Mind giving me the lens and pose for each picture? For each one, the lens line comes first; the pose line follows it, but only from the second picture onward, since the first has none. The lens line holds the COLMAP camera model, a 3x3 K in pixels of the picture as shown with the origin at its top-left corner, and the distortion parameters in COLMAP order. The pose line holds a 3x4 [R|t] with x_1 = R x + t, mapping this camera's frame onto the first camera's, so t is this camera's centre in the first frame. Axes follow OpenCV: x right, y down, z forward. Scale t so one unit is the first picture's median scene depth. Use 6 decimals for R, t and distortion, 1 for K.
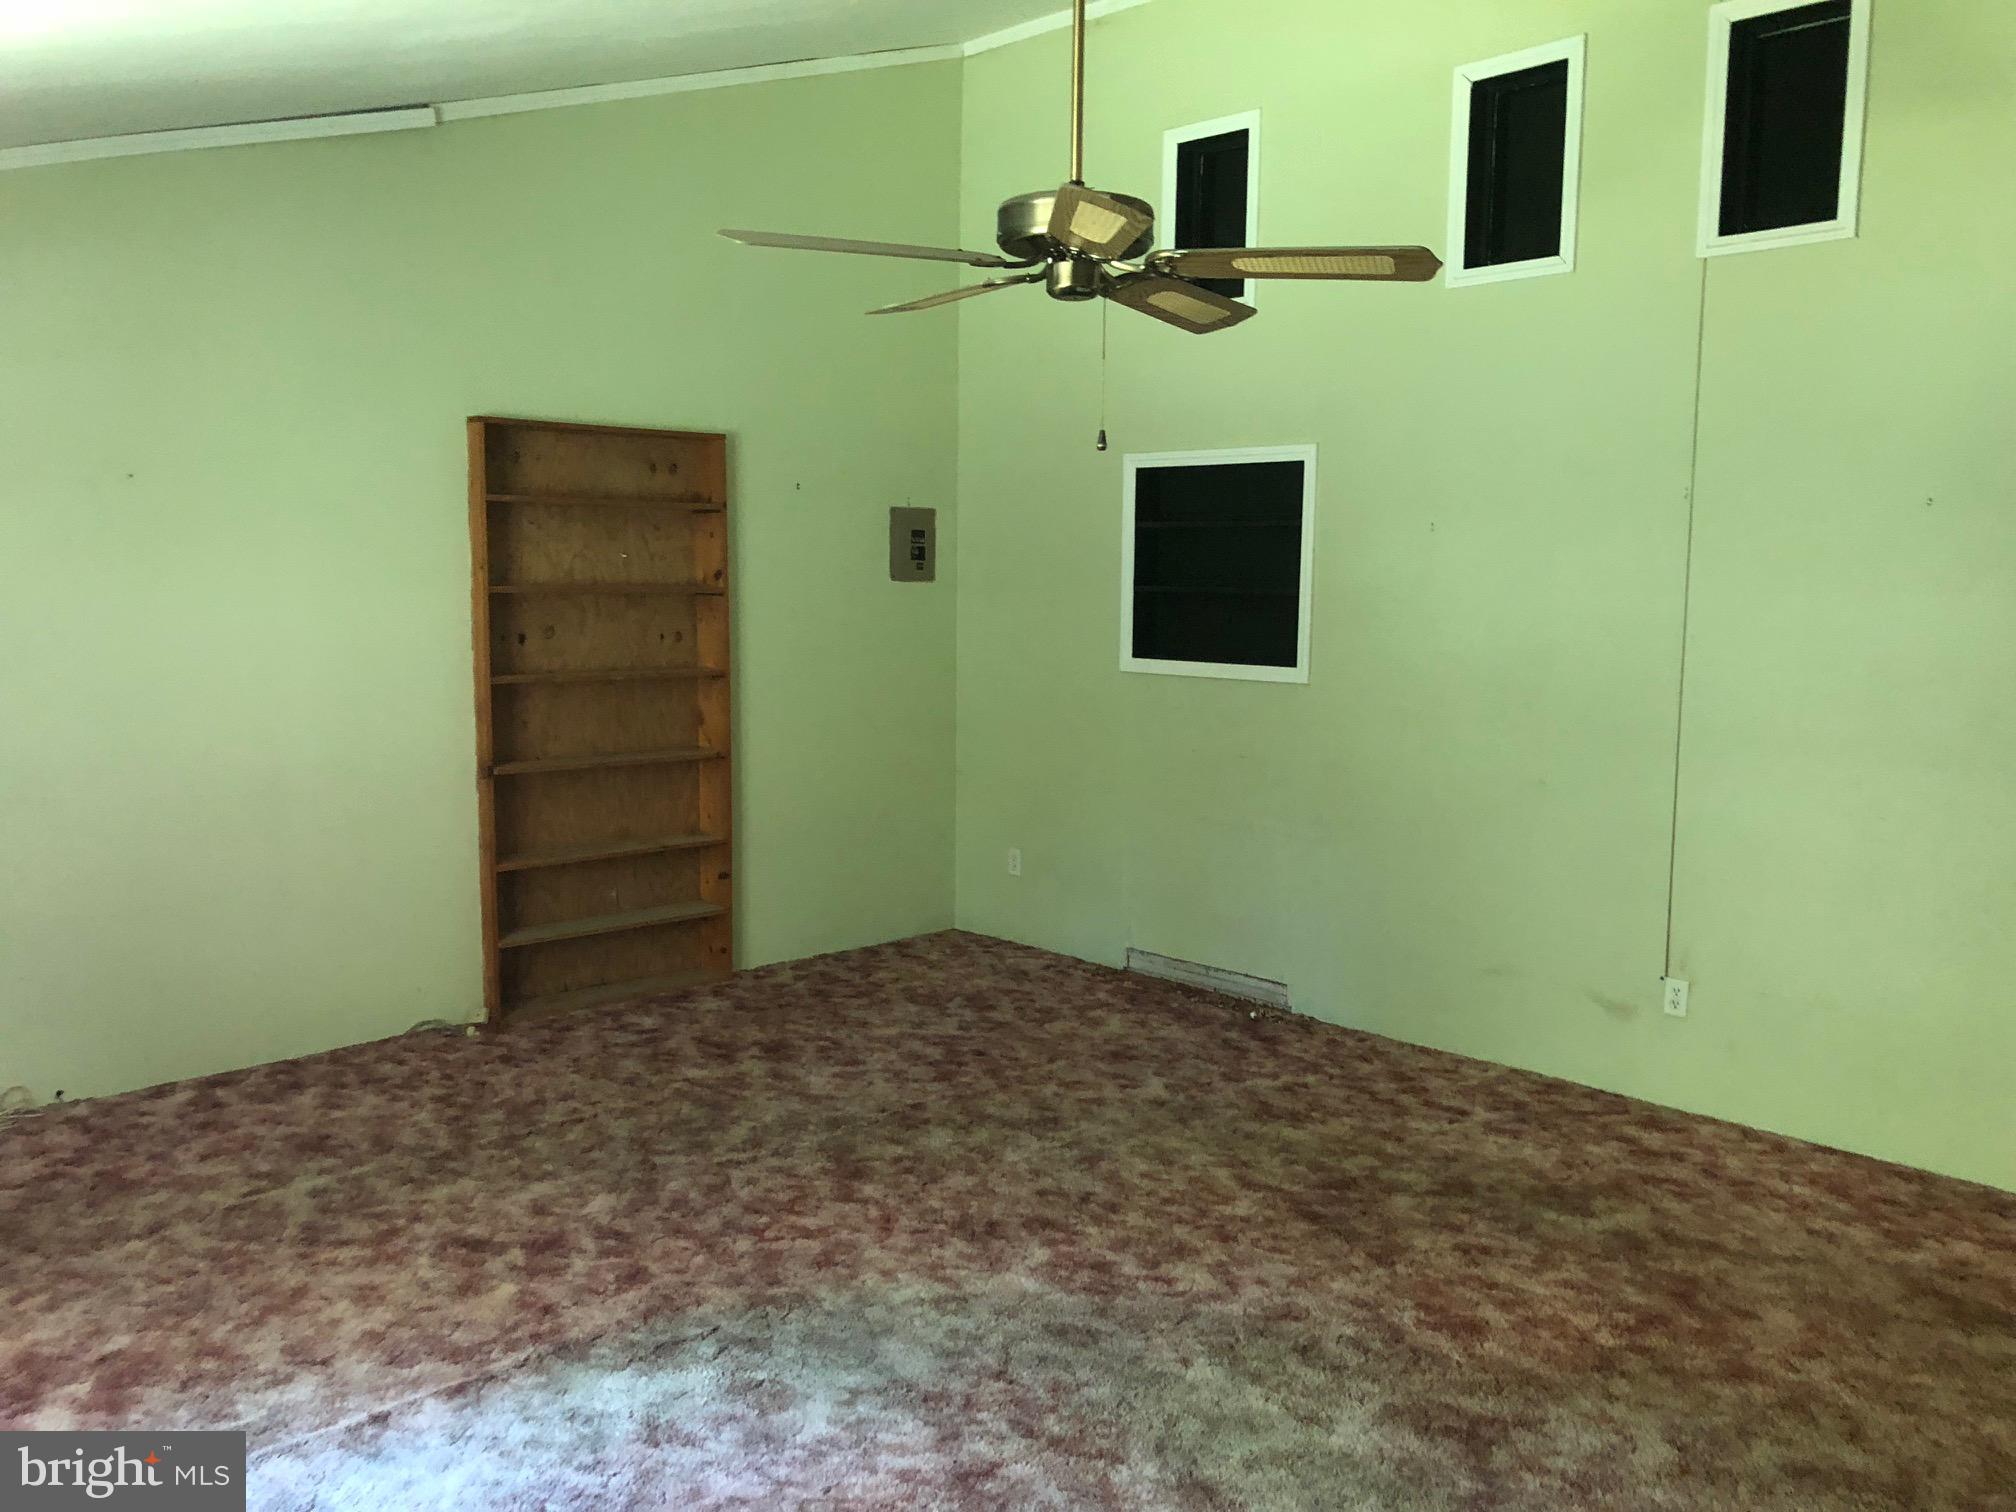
lens RADIAL K [[1659.2, 0, 1016.3], [0, 1659.2, 752.8], [0, 0, 1]] dist [0.019479, -0.033375]
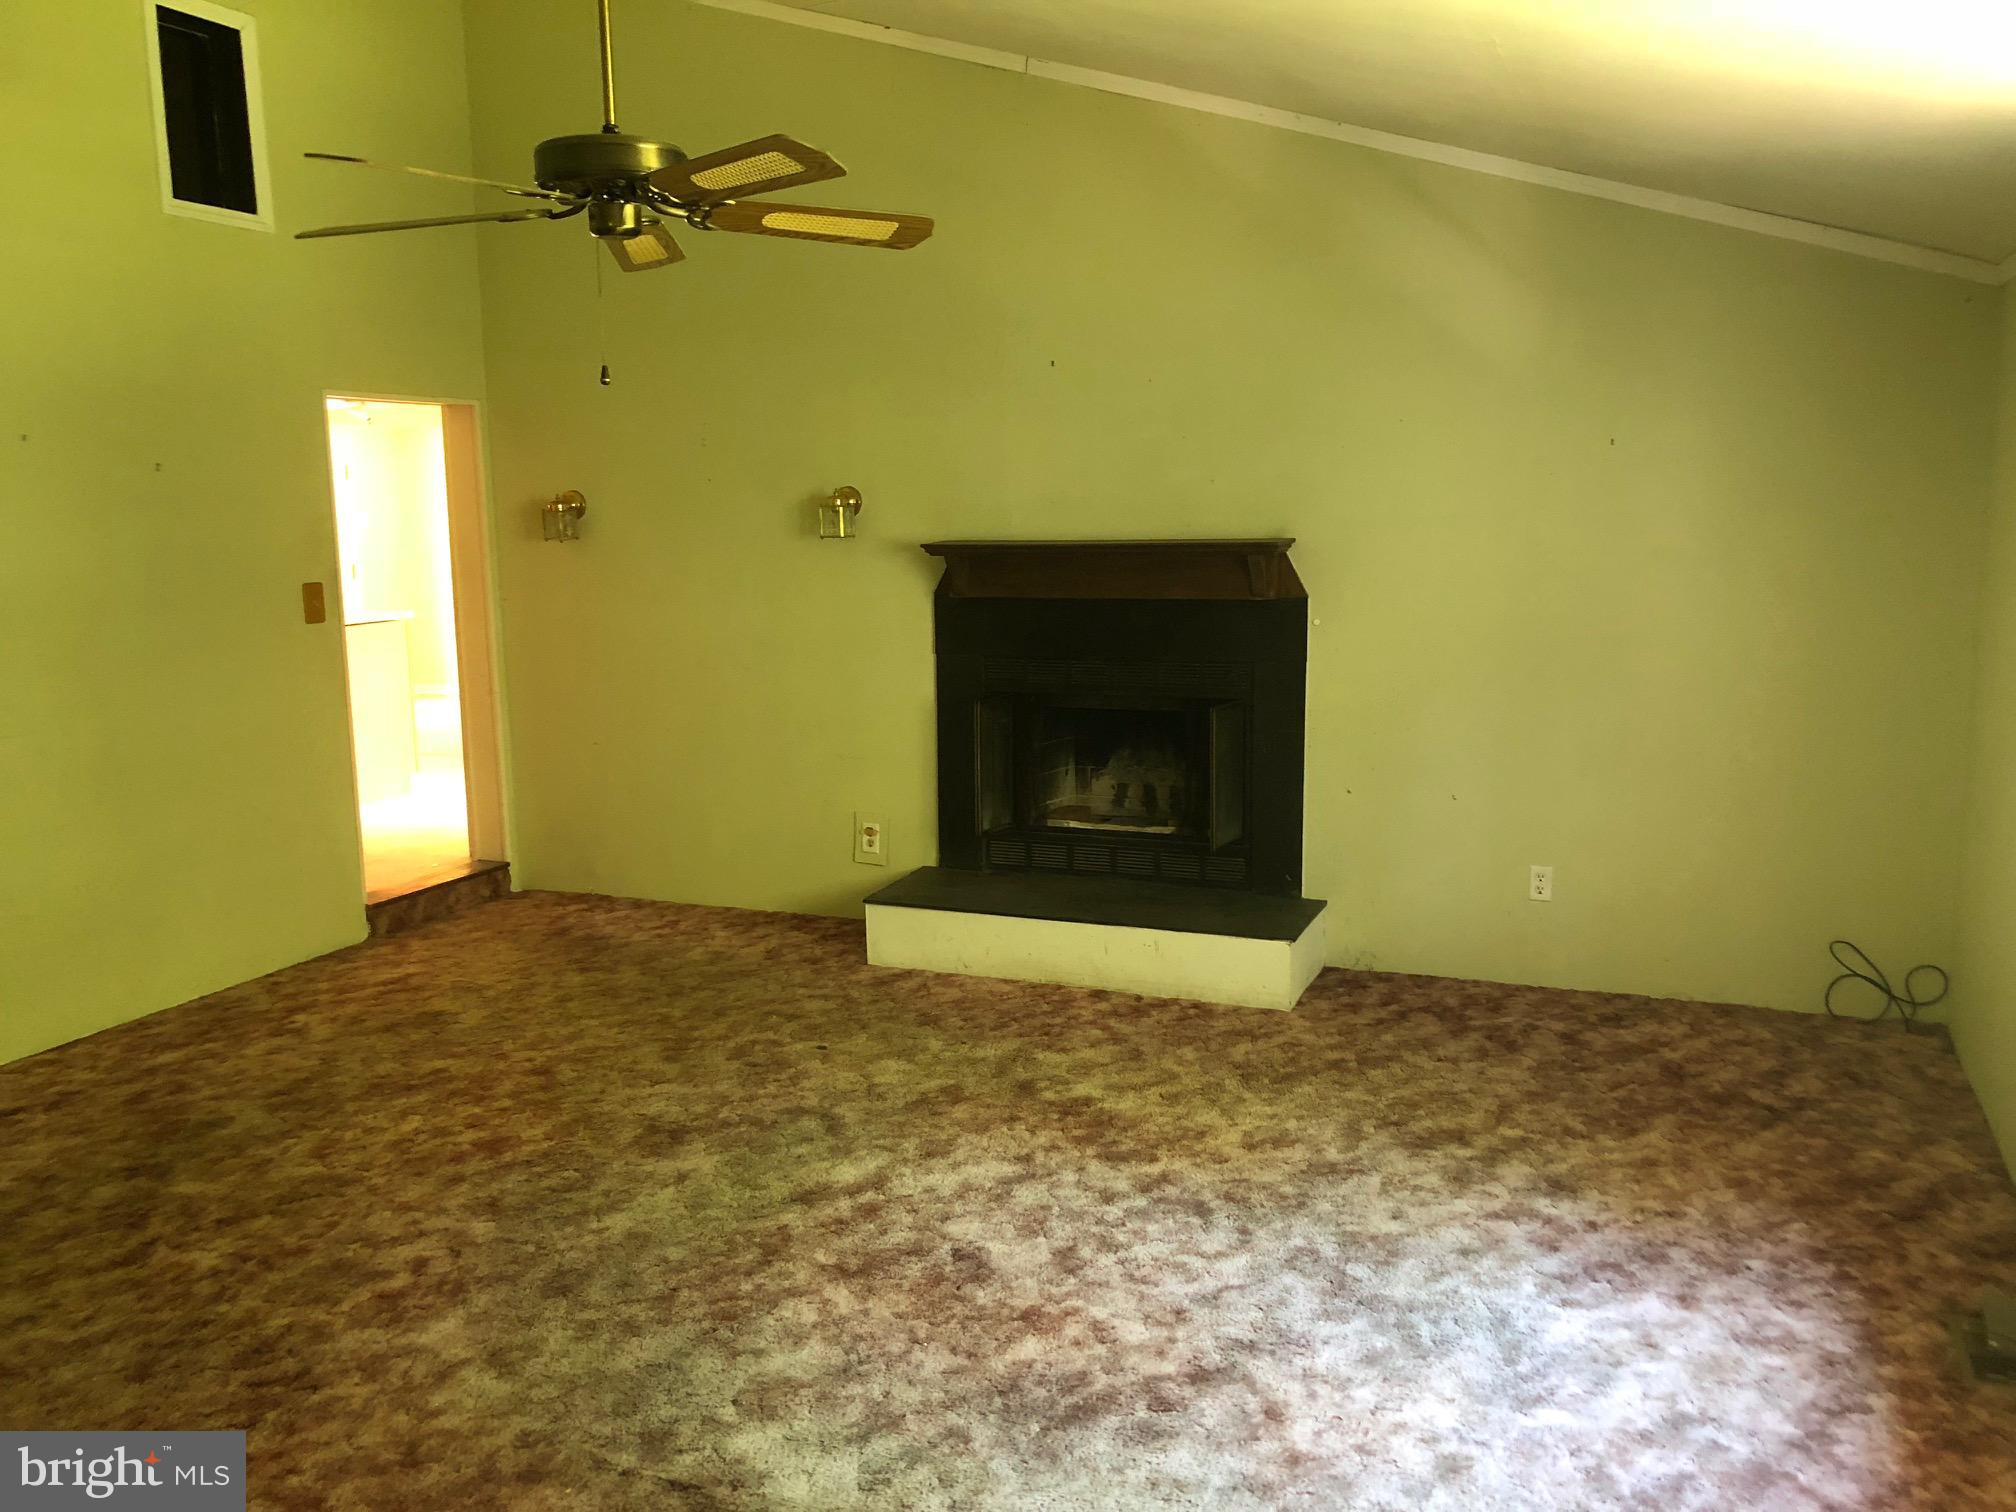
lens RADIAL K [[1659.2, 0, 1014.3], [0, 1659.2, 760.2], [0, 0, 1]] dist [0.019479, -0.033375]
pose [[-0.388927, -0.155755, 0.908007, -0.889511], [0.116474, 0.969383, 0.216172, -0.128567], [-0.913876, 0.189835, -0.358878, 1.019775]]
